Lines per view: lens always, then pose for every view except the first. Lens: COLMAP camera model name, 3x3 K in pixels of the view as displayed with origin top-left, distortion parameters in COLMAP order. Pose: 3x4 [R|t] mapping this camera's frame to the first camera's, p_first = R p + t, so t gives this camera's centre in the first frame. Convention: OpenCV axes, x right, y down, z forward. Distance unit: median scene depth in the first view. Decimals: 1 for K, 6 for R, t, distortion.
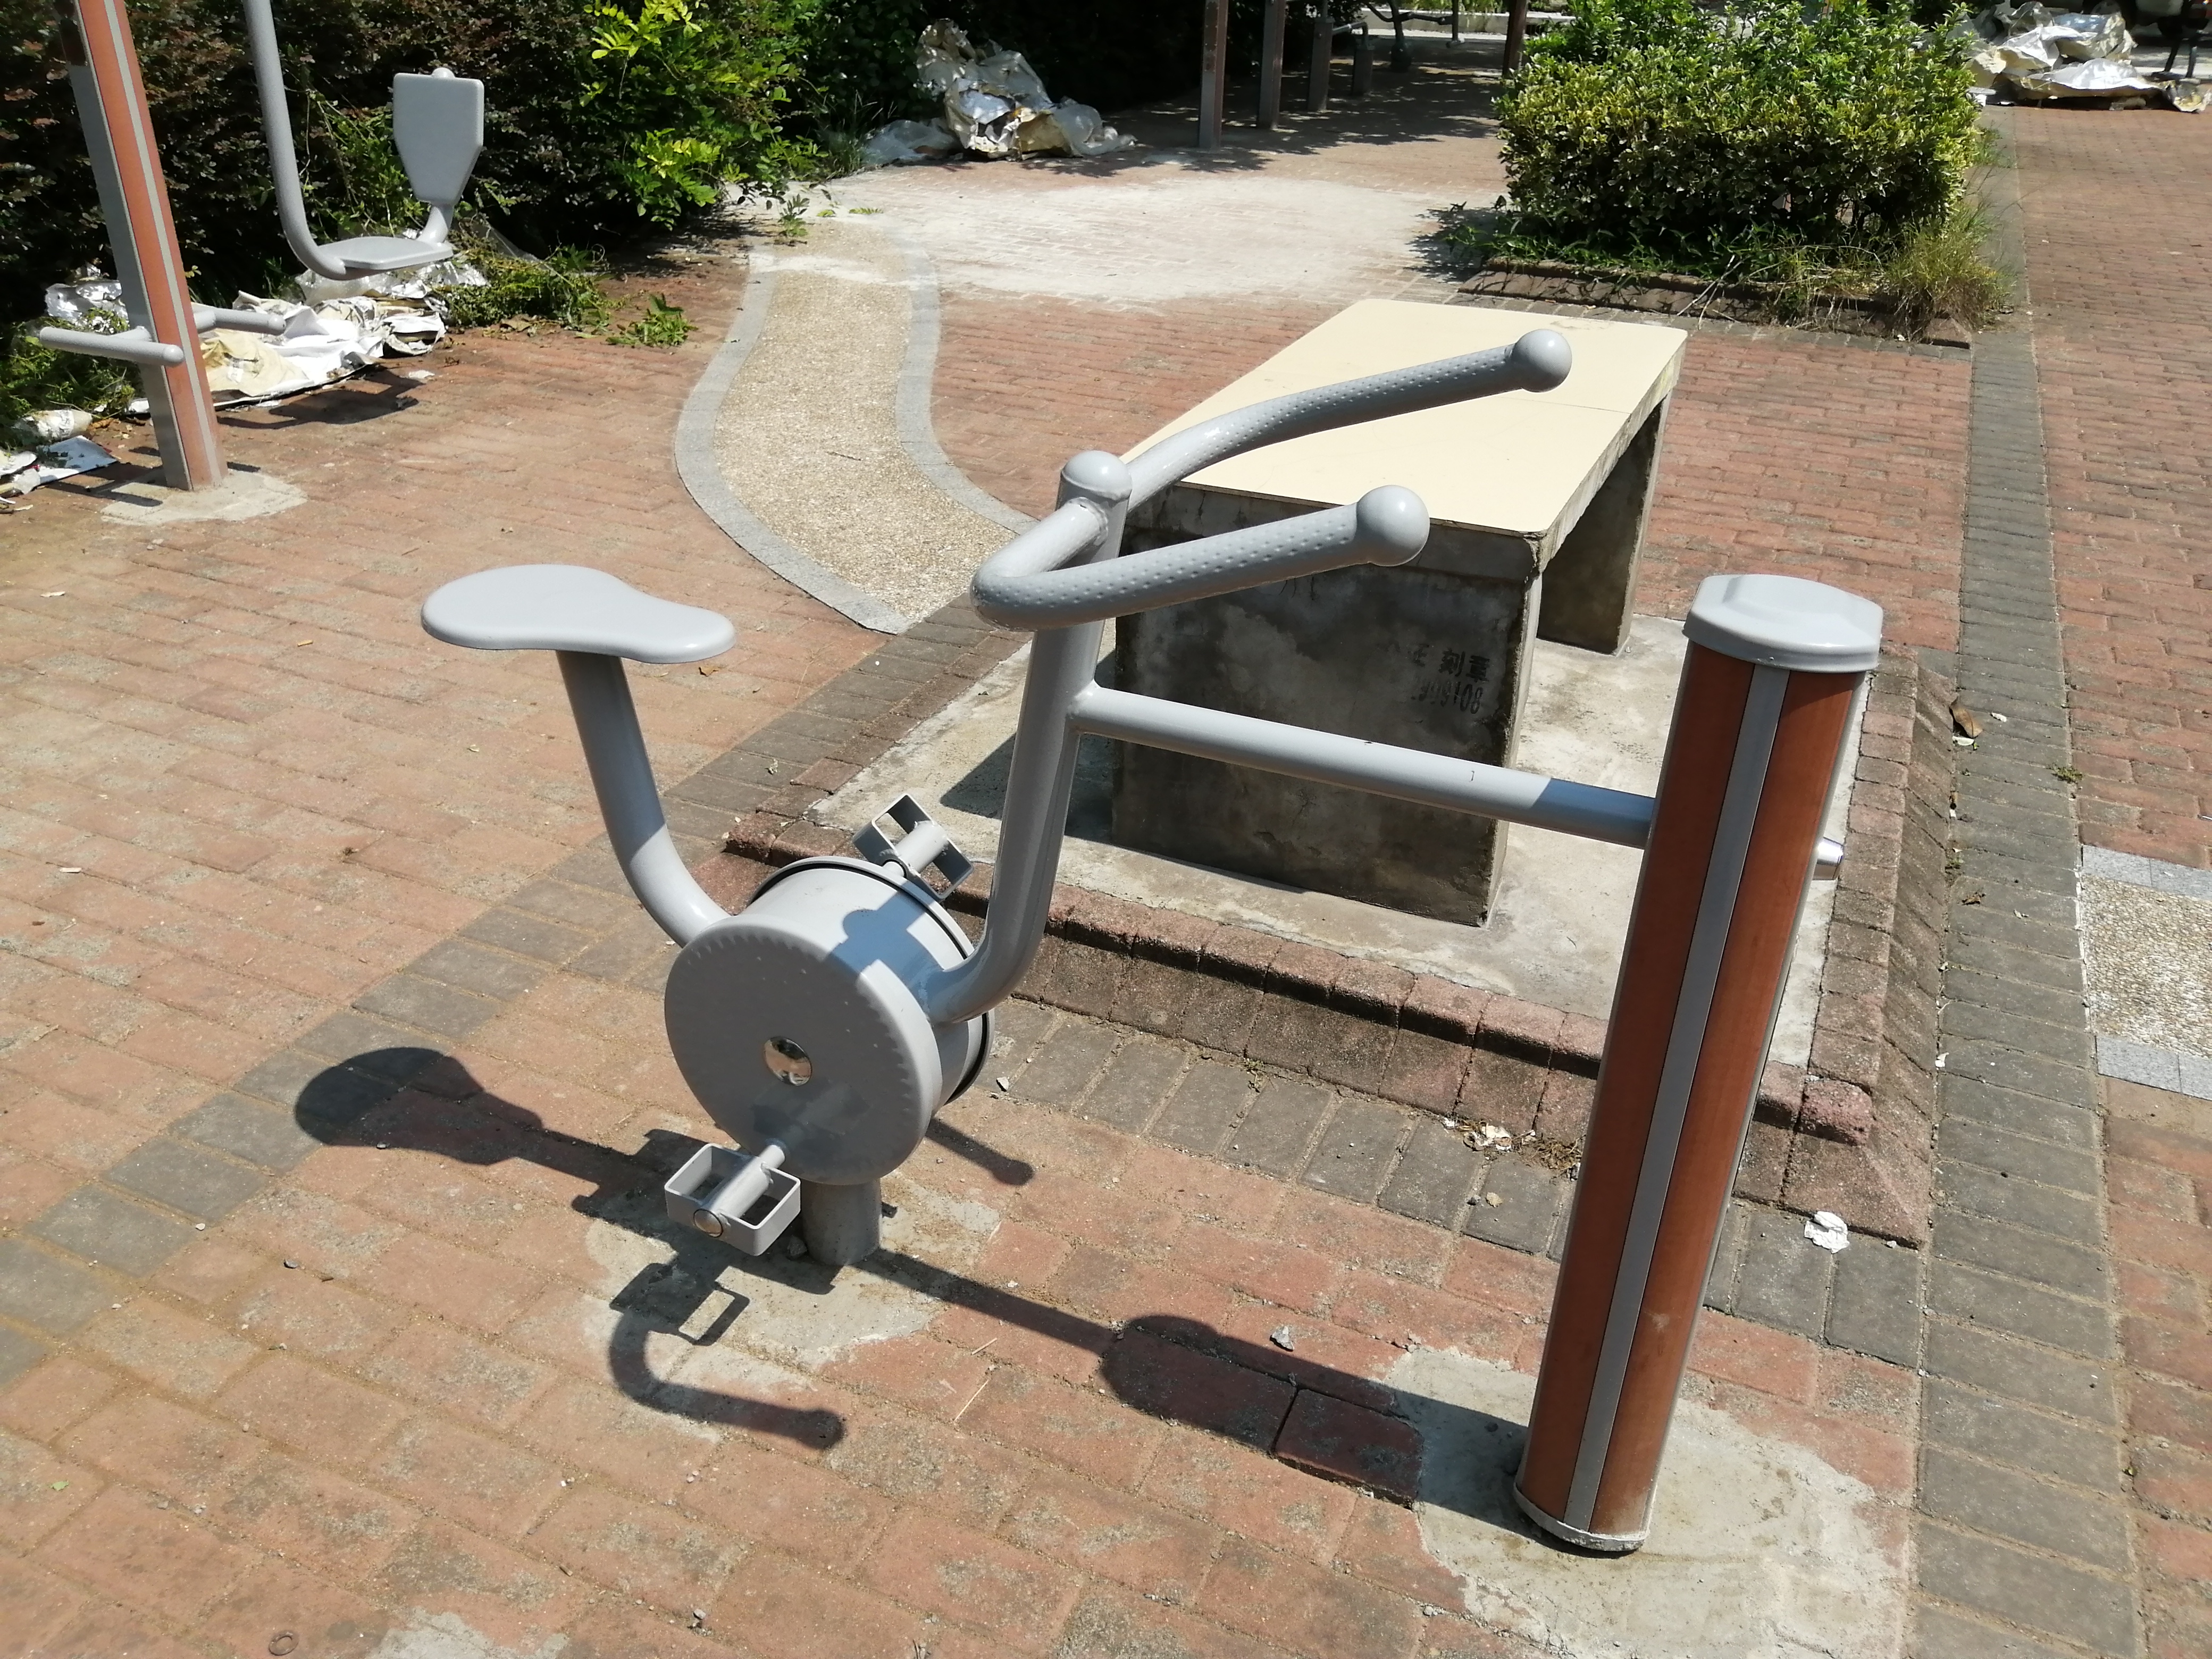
lens RADIAL K [[1772.7, 0, 1107.6], [0, 1772.7, 827.6], [0, 0, 1]] dist [0.035691, -0.059655]
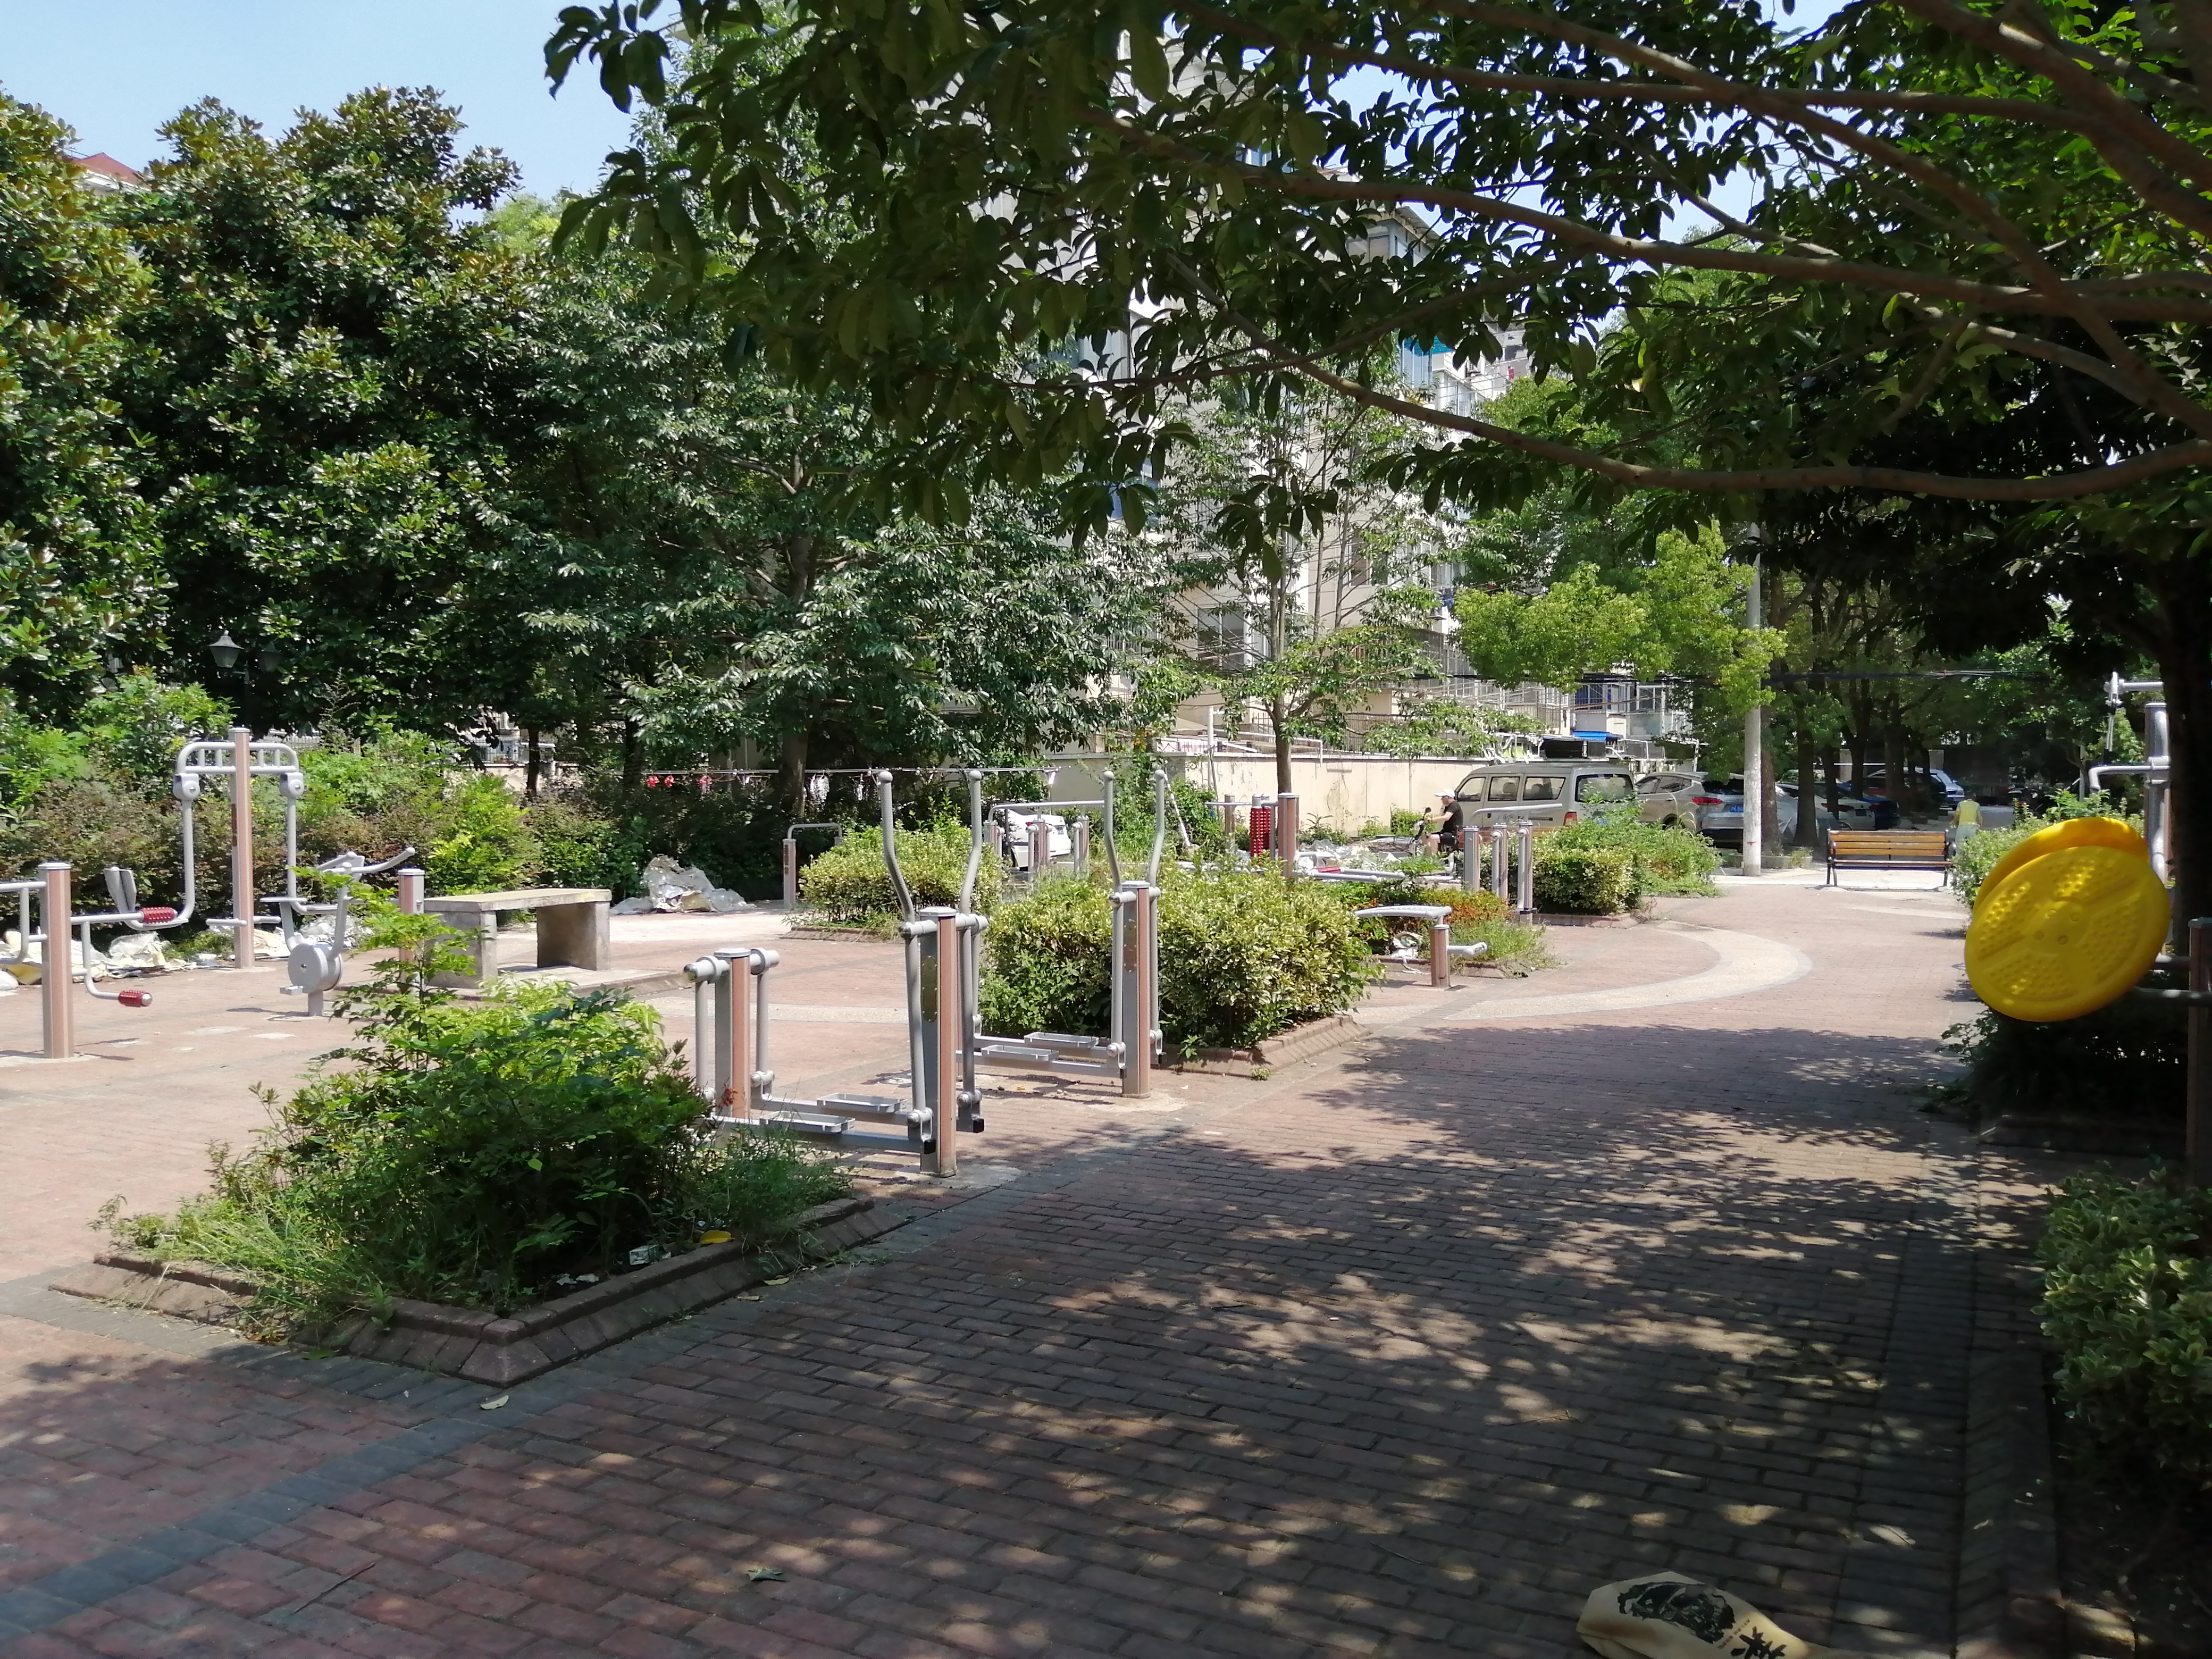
lens RADIAL K [[1772.7, 0, 1111.3], [0, 1772.7, 827.3], [0, 0, 1]] dist [0.035691, -0.059655]
pose [[0.996086, -0.035577, -0.080909, 1.592098], [-0.004627, 0.893164, -0.449706, 1.213901], [0.088264, 0.448321, 0.889504, -2.219756]]
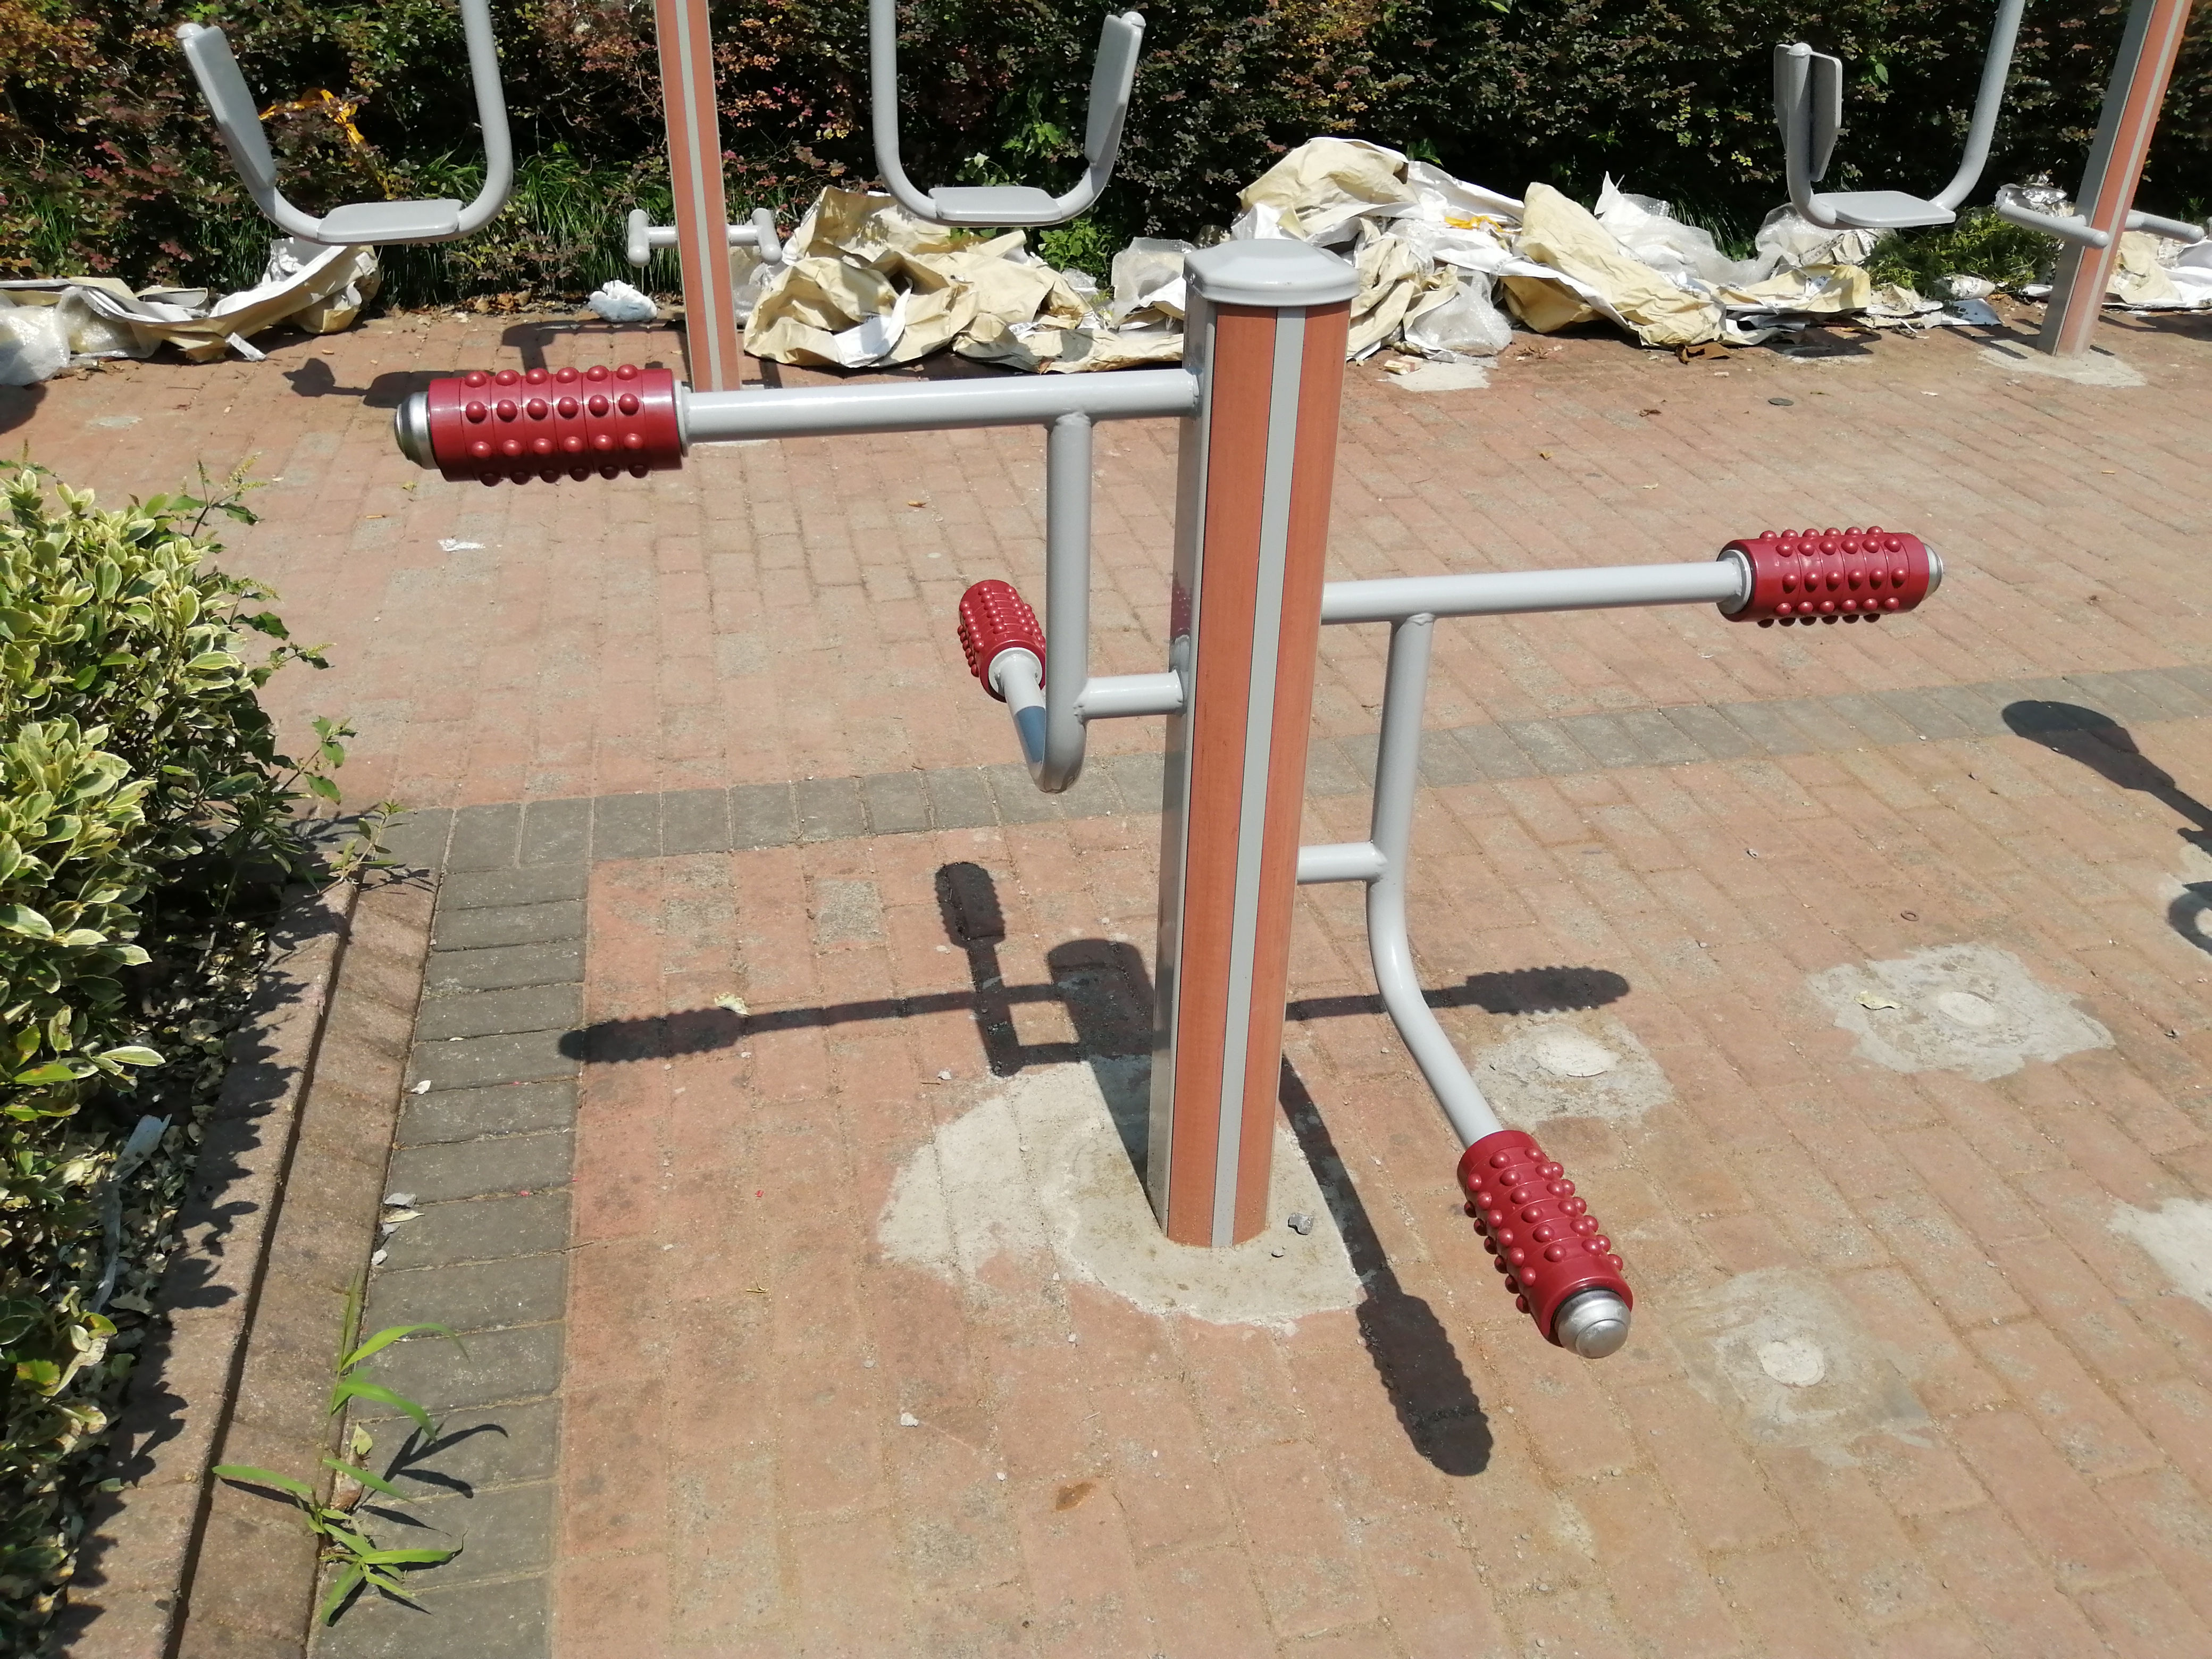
lens RADIAL K [[1772.7, 0, 1121.8], [0, 1772.7, 746.3], [0, 0, 1]] dist [0.035691, -0.059655]
pose [[0.592792, 0.377756, -0.711265, 0.077191], [-0.397419, 0.905358, 0.149617, 0.131597], [0.700468, 0.193978, 0.686817, -0.240473]]
